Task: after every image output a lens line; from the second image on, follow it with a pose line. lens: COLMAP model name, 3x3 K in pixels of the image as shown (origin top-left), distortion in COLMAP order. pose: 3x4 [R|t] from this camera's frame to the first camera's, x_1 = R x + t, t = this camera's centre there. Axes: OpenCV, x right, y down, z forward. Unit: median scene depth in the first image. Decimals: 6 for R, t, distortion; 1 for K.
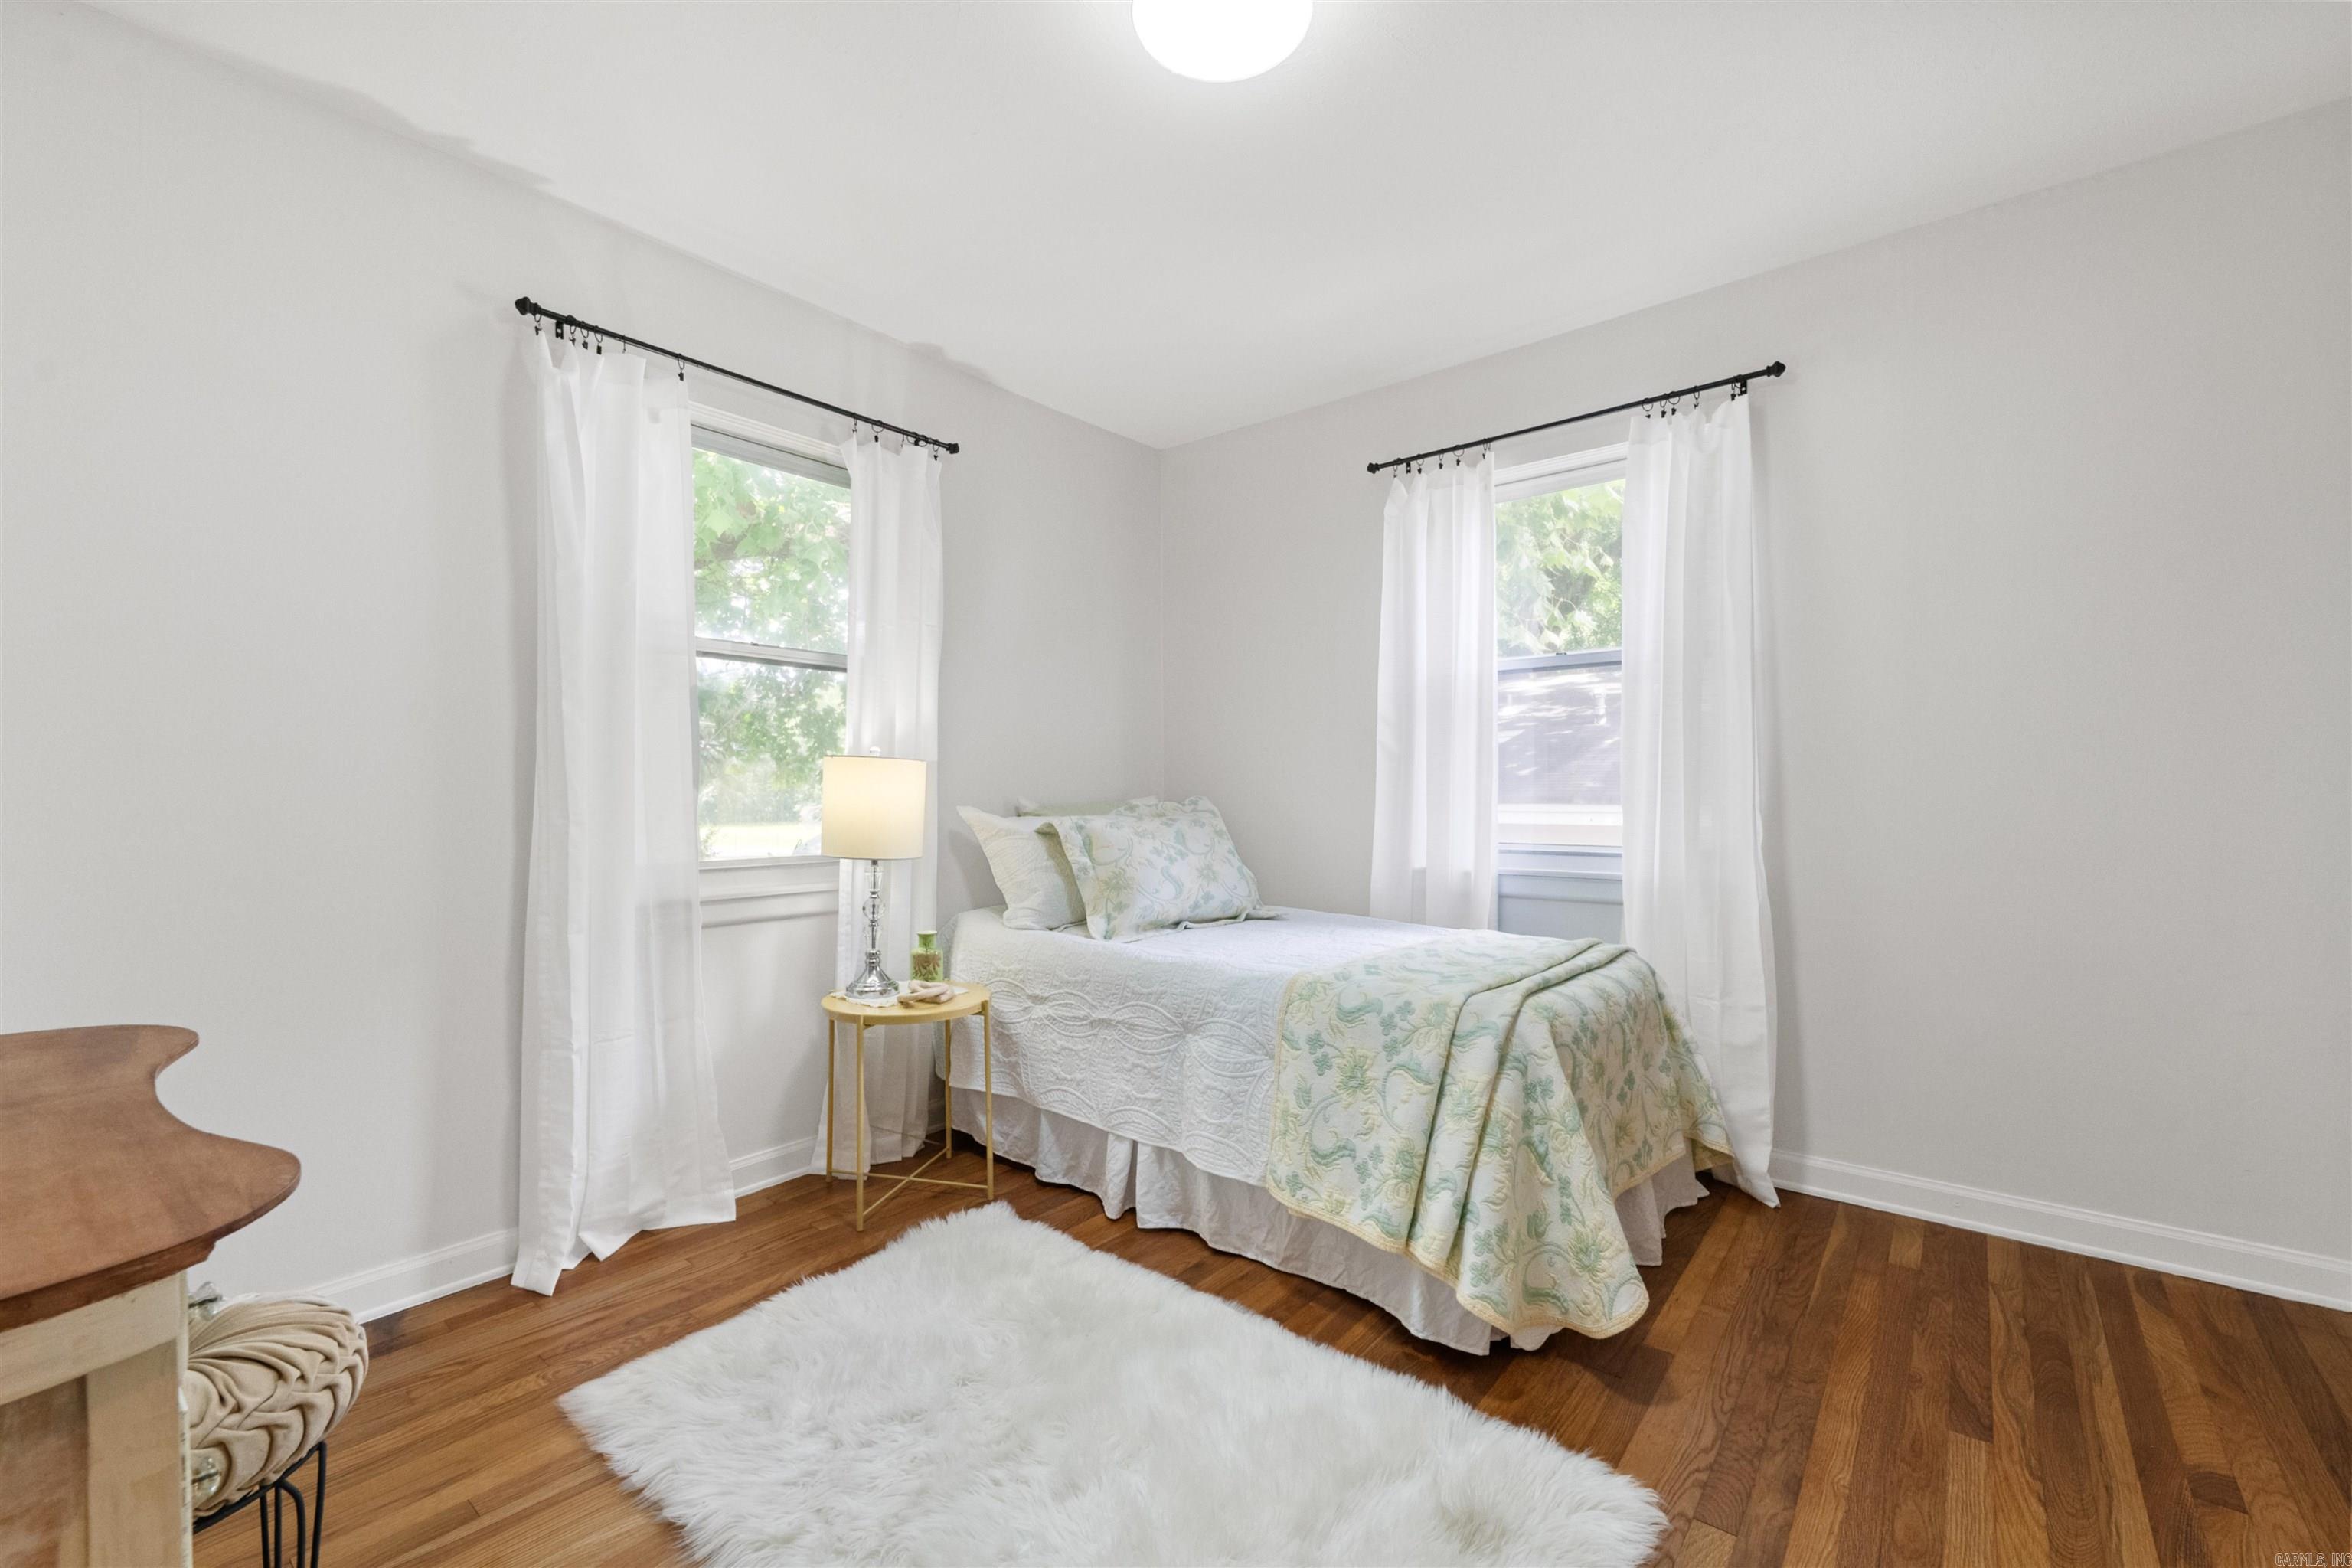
lens RADIAL K [[968.4, 0, 1183.6], [0, 968.4, 801.4], [0, 0, 1]] dist [0.006407, -0.003358]
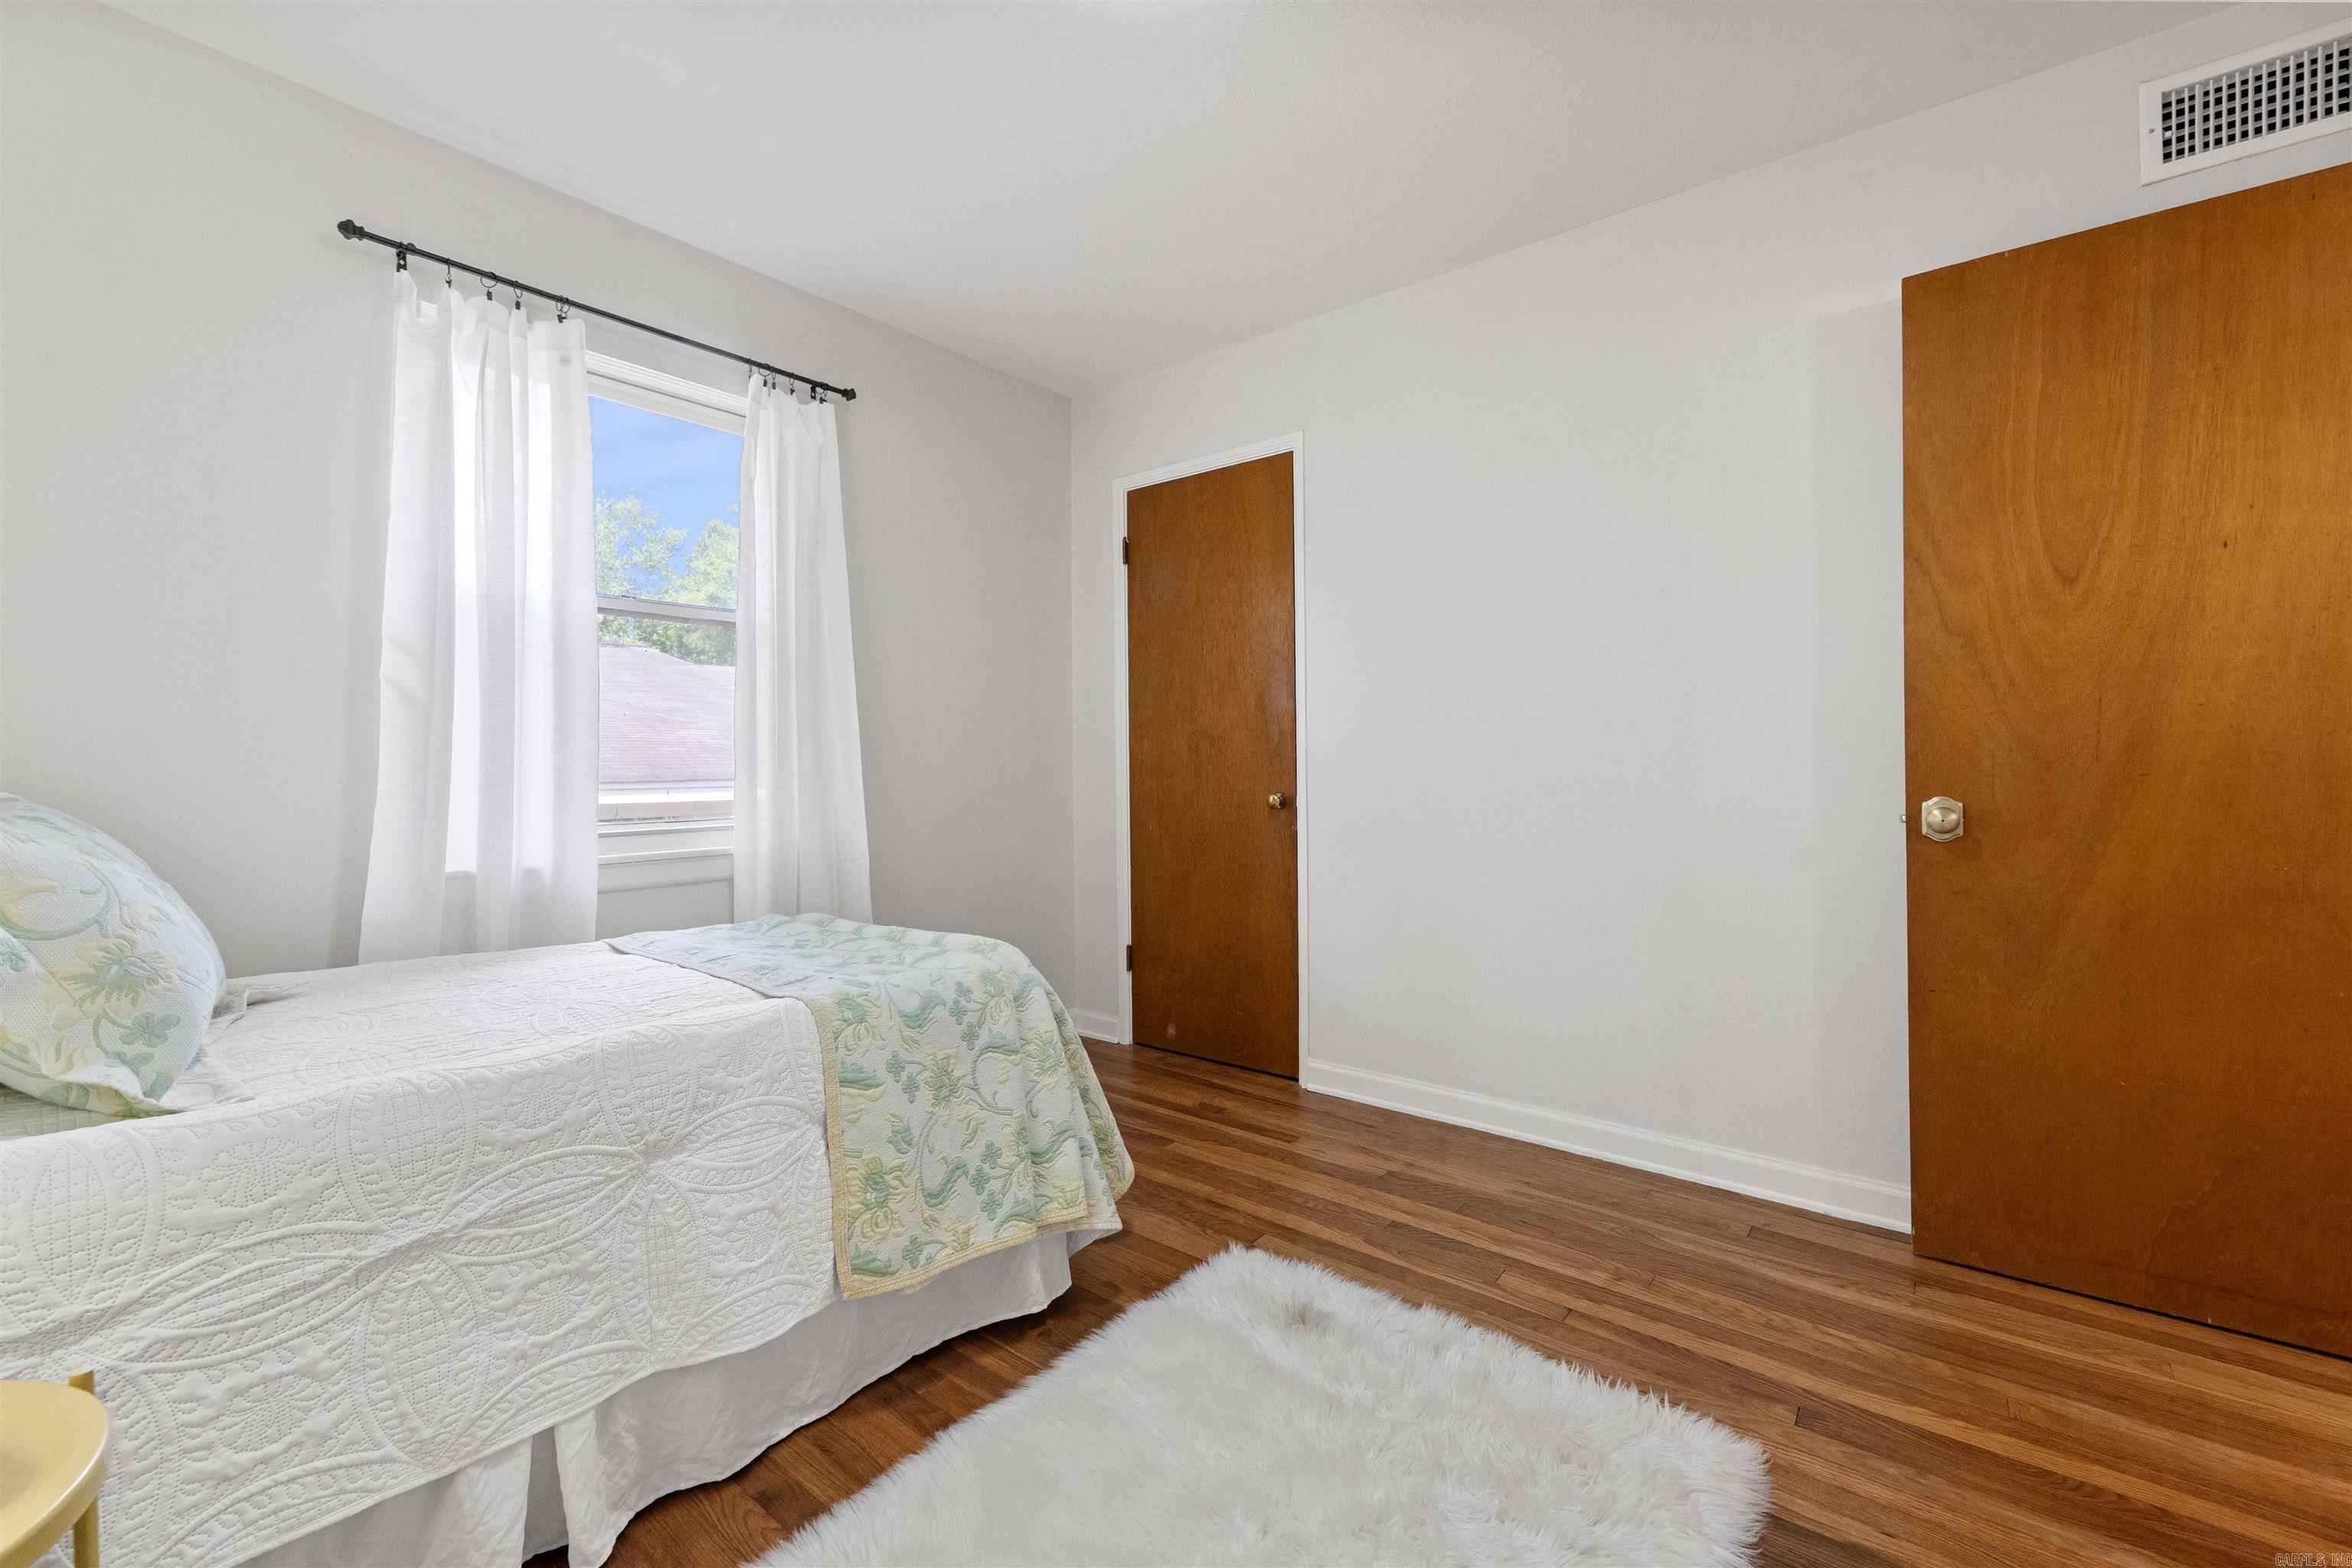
lens RADIAL K [[968.4, 0, 1160.2], [0, 968.4, 763.1], [0, 0, 1]] dist [0.006407, -0.003358]
pose [[-0.003830, 0.007725, 0.999963, -0.665069], [0.019094, 0.999788, -0.007650, 0.011424], [-0.999810, 0.019064, -0.003976, 0.792029]]
